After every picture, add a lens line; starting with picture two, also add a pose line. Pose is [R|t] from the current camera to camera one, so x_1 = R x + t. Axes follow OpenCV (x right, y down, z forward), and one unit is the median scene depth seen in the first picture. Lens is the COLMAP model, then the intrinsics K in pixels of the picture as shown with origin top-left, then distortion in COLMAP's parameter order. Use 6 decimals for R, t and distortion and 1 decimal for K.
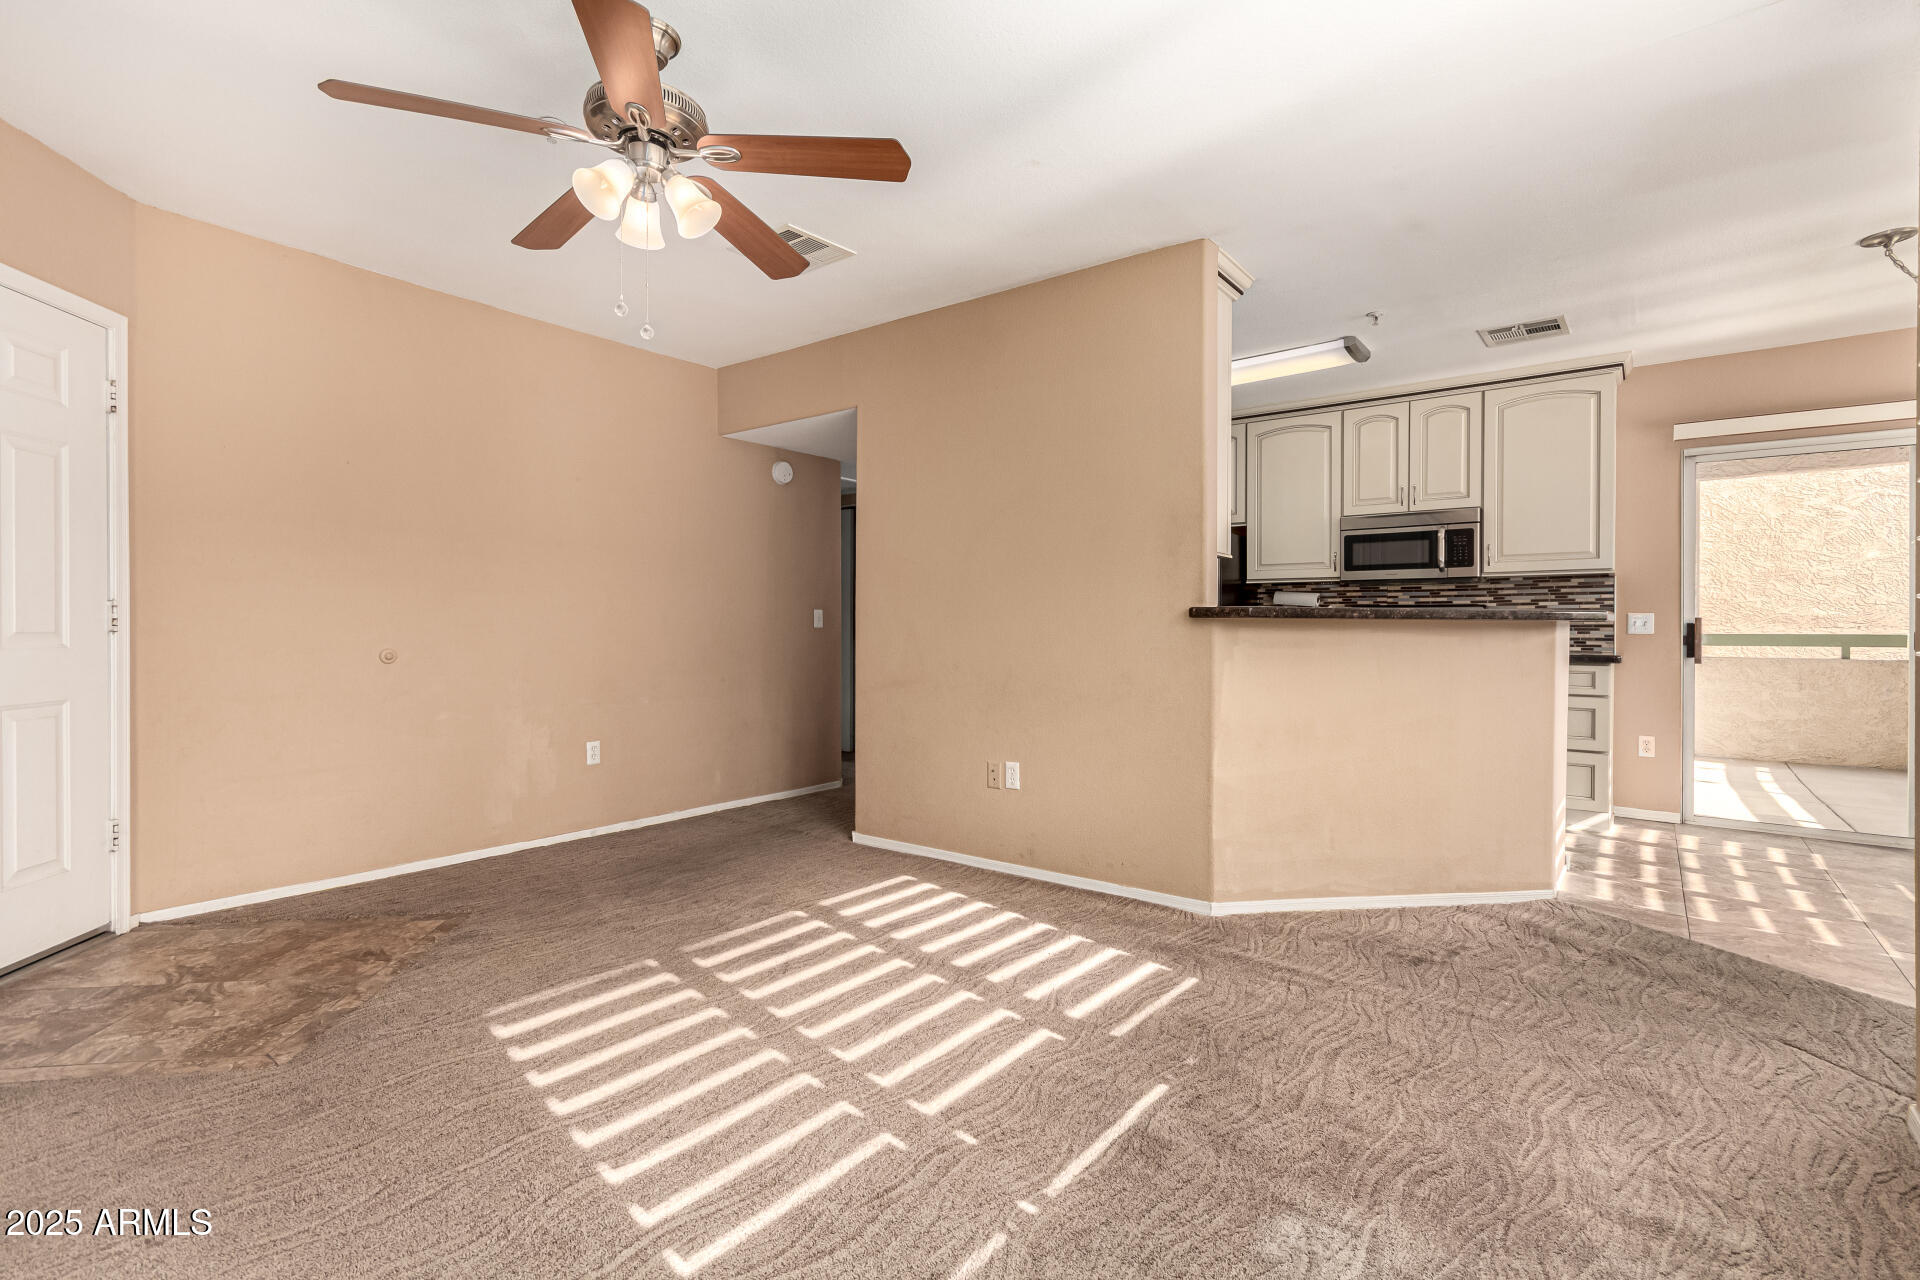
lens RADIAL K [[889.1, 0, 968.1], [0, 889.1, 627.9], [0, 0, 1]] dist [0.006179, -0.000262]
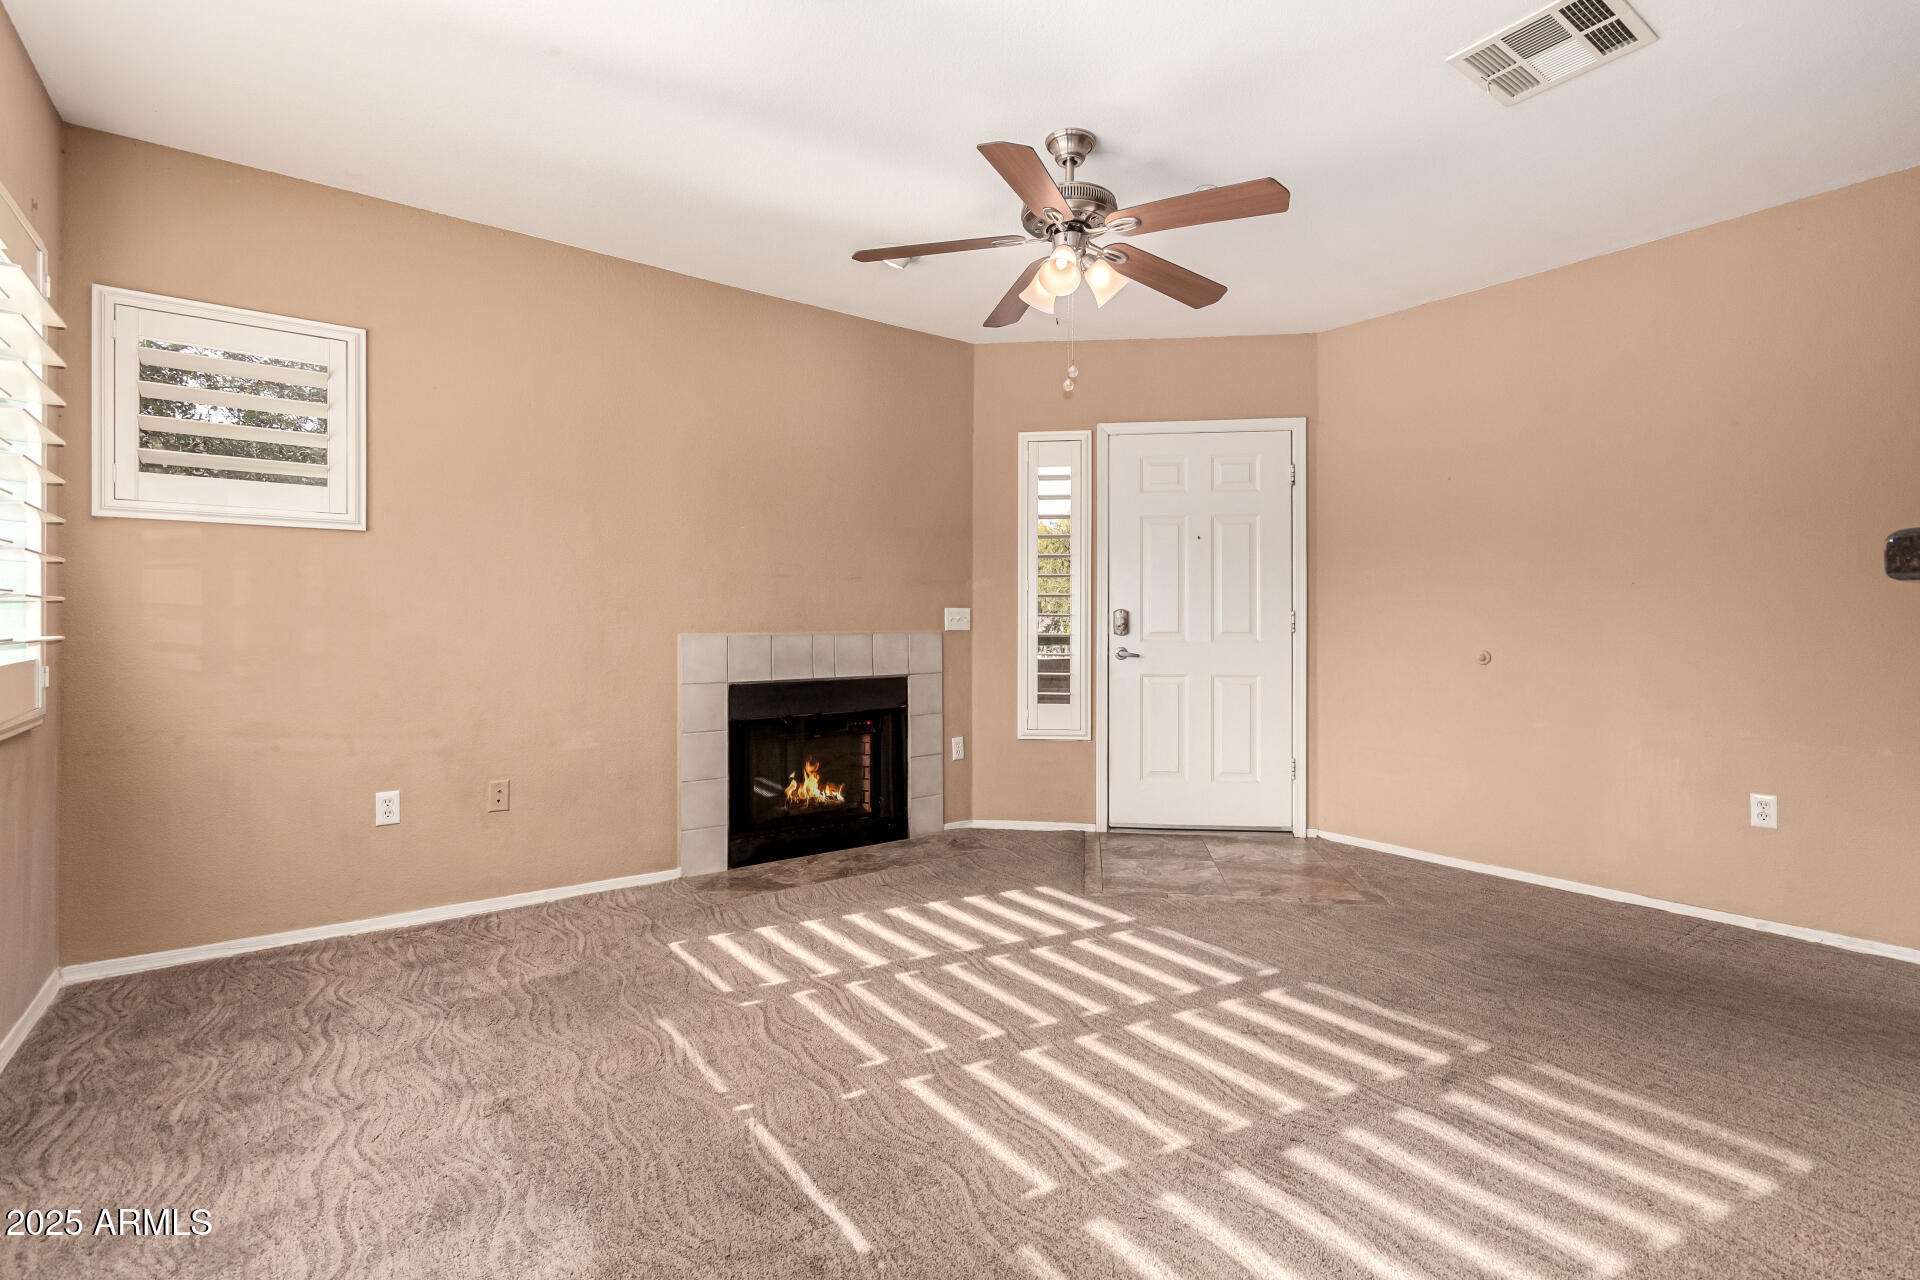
lens RADIAL K [[889.1, 0, 970.4], [0, 889.1, 635.9], [0, 0, 1]] dist [0.006179, -0.000262]
pose [[-0.265991, 0.003837, -0.963968, 0.688468], [-0.003987, 0.999979, 0.005080, 0.004586], [0.963967, 0.005194, -0.265970, 0.974566]]
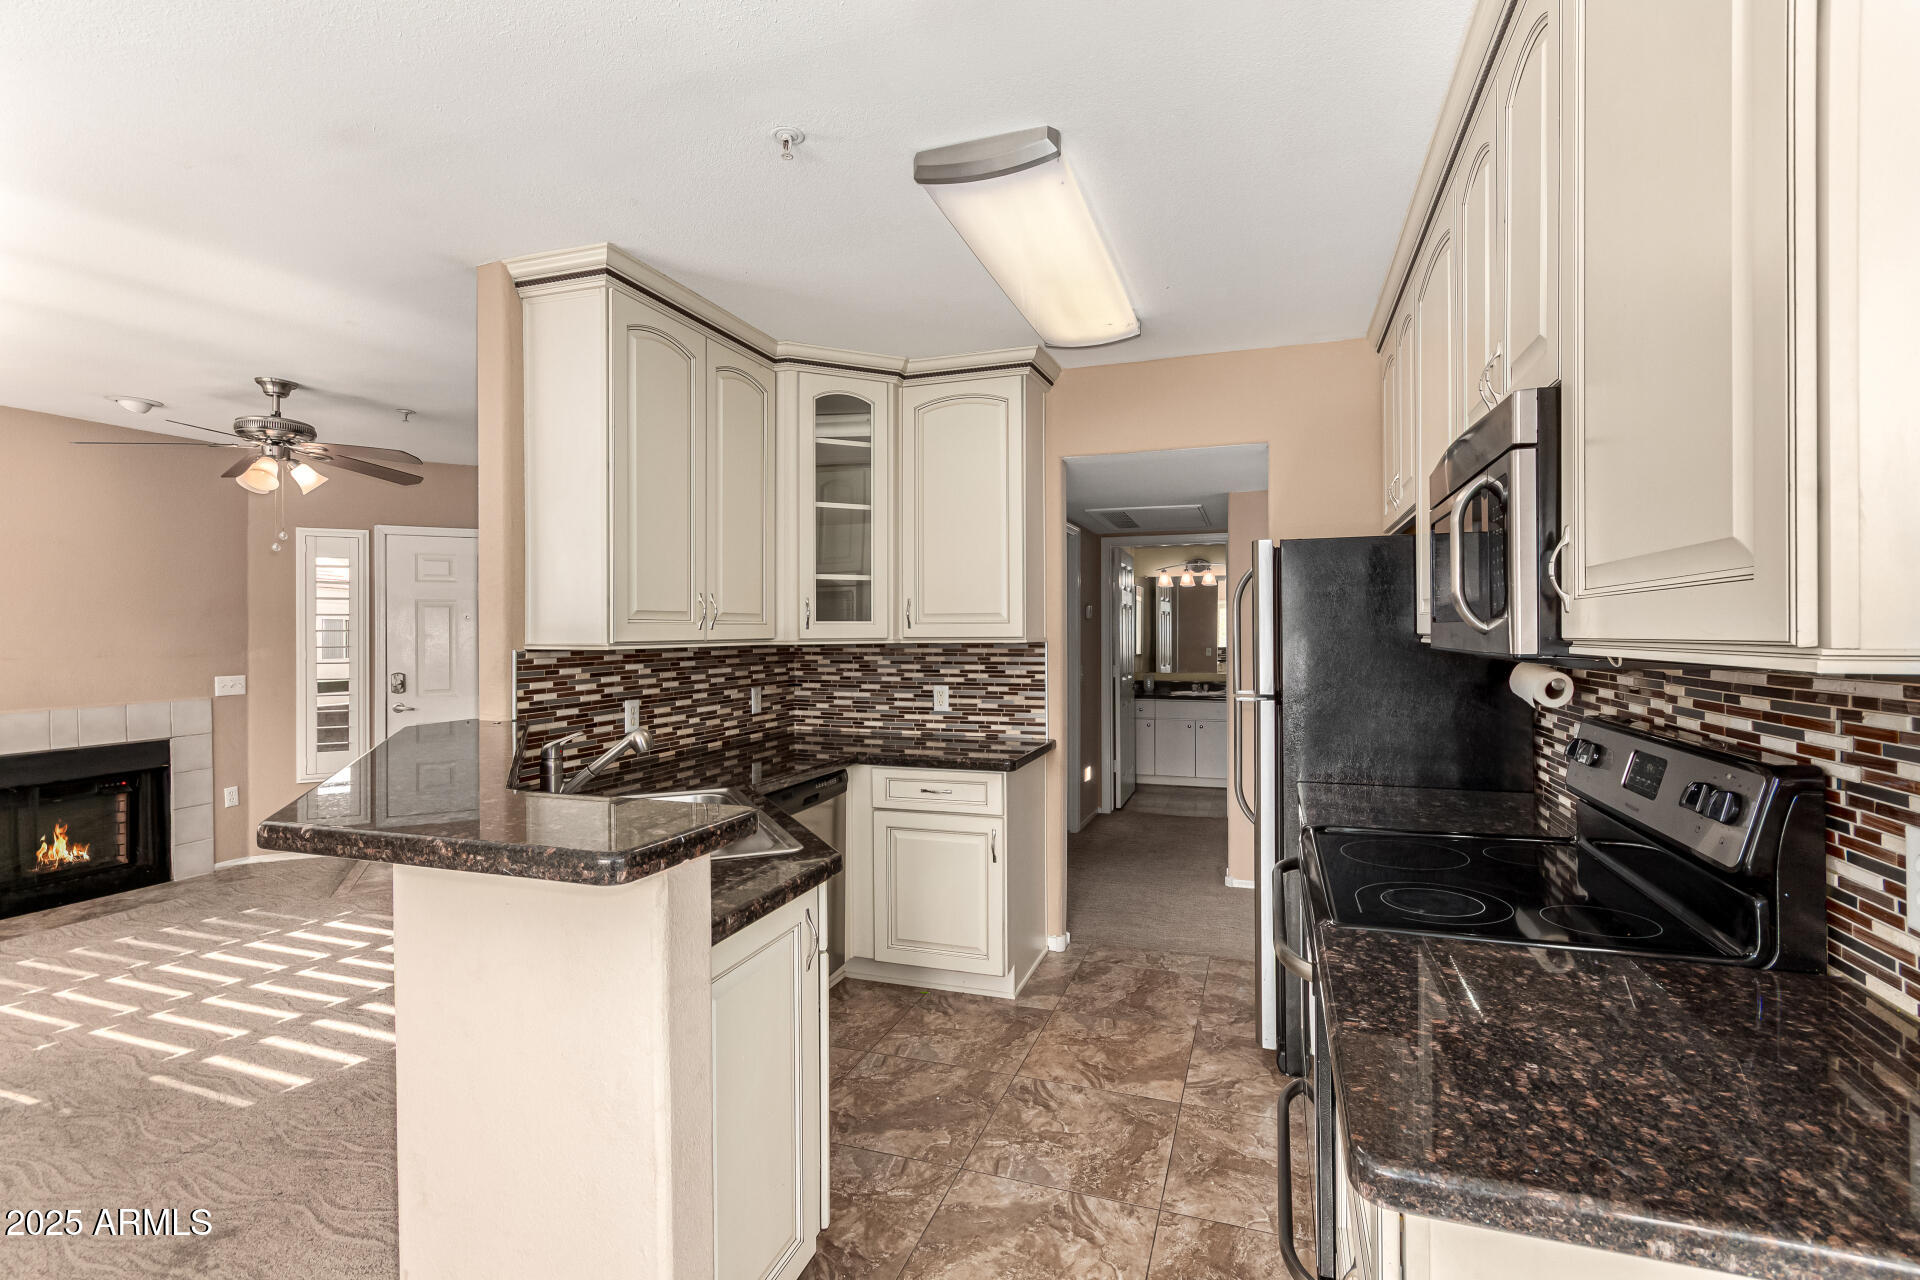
lens RADIAL K [[889.1, 0, 967.7], [0, 889.1, 627.0], [0, 0, 1]] dist [0.006179, -0.000262]
pose [[0.301515, -0.006045, -0.953442, 1.447768], [0.002952, 0.999981, -0.005406, -0.133511], [0.953457, -0.001185, 0.301527, 1.464587]]
